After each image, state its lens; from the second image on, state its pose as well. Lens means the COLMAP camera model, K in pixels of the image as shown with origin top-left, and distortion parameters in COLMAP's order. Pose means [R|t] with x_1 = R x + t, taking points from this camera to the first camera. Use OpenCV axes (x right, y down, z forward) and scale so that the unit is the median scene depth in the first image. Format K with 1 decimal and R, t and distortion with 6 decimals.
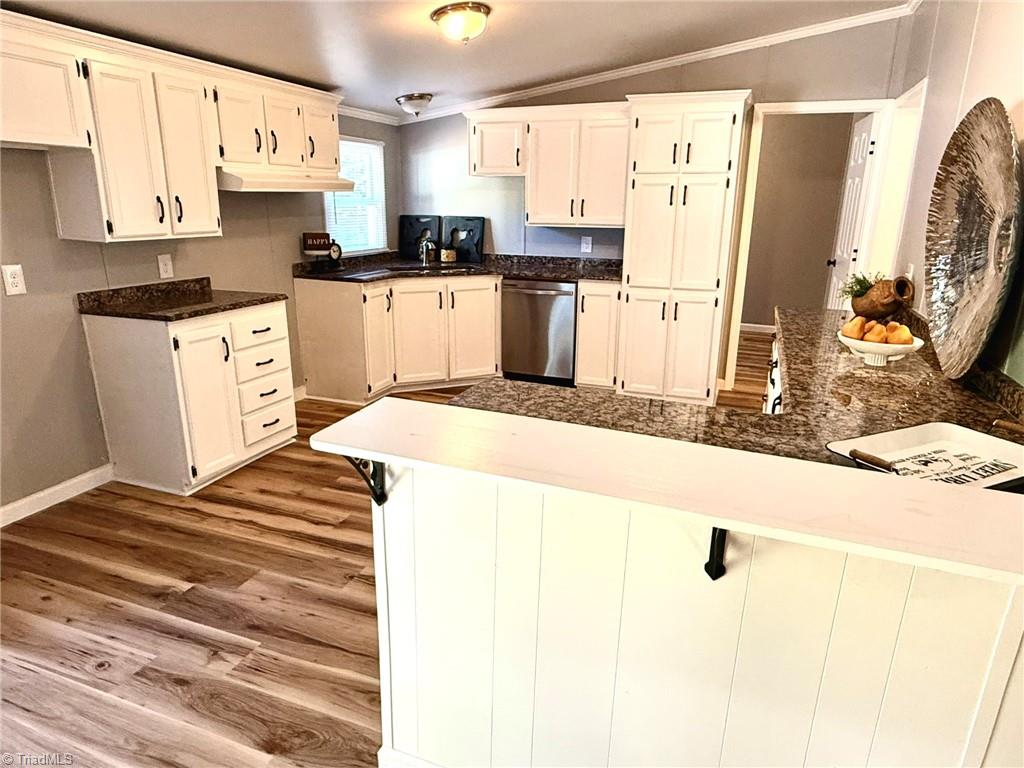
lens RADIAL K [[629.2, 0, 507.8], [0, 629.2, 391.0], [0, 0, 1]] dist [0.000585, 0.002070]
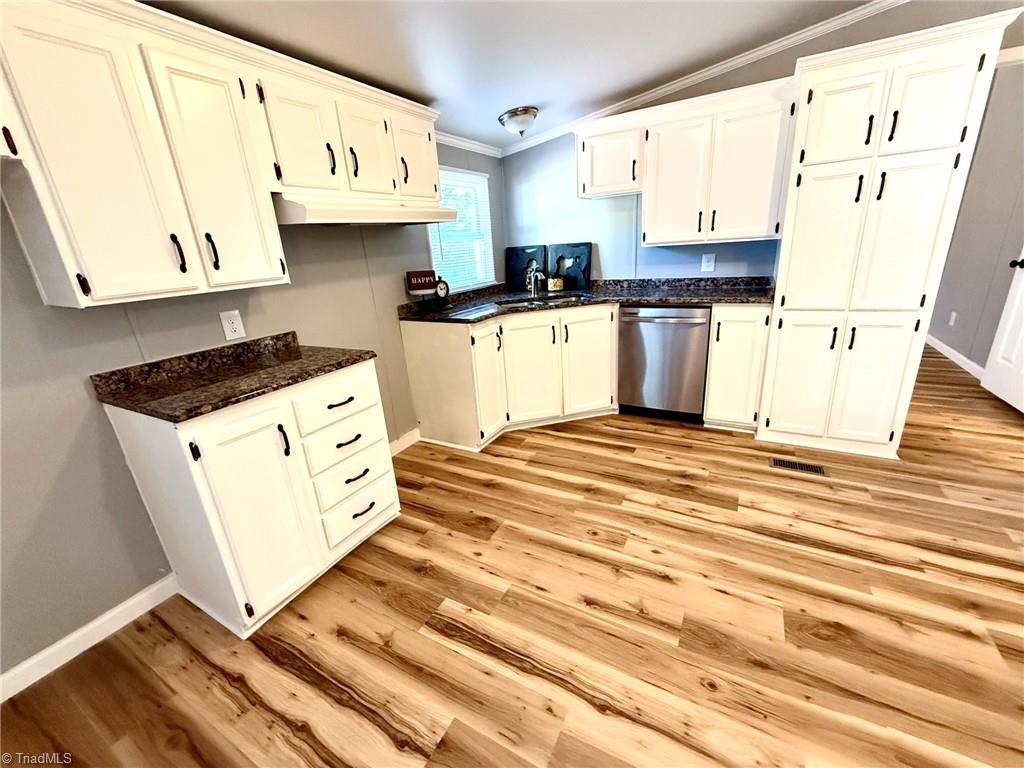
lens RADIAL K [[409.1, 0, 512.0], [0, 409.1, 384.0], [0, 0, 1]] dist [-0.000559, -0.000015]
pose [[0.987599, -0.028209, -0.154440, -0.095336], [0.034164, 0.998766, 0.036039, -0.119099], [0.153233, -0.040868, 0.987345, 0.489339]]
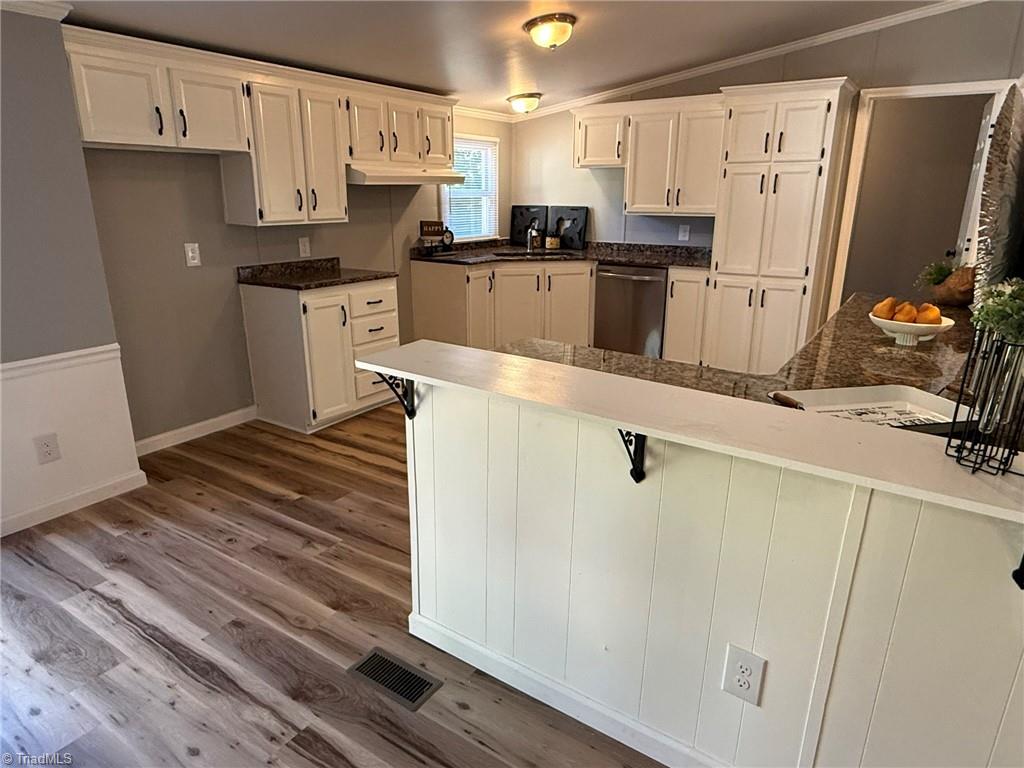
lens RADIAL K [[629.2, 0, 507.8], [0, 629.2, 391.0], [0, 0, 1]] dist [0.000585, 0.002070]
pose [[0.975424, 0.058171, -0.212518, 0.105618], [-0.055935, 0.998298, 0.016523, 0.034232], [0.213118, -0.004230, 0.977017, -0.097032]]
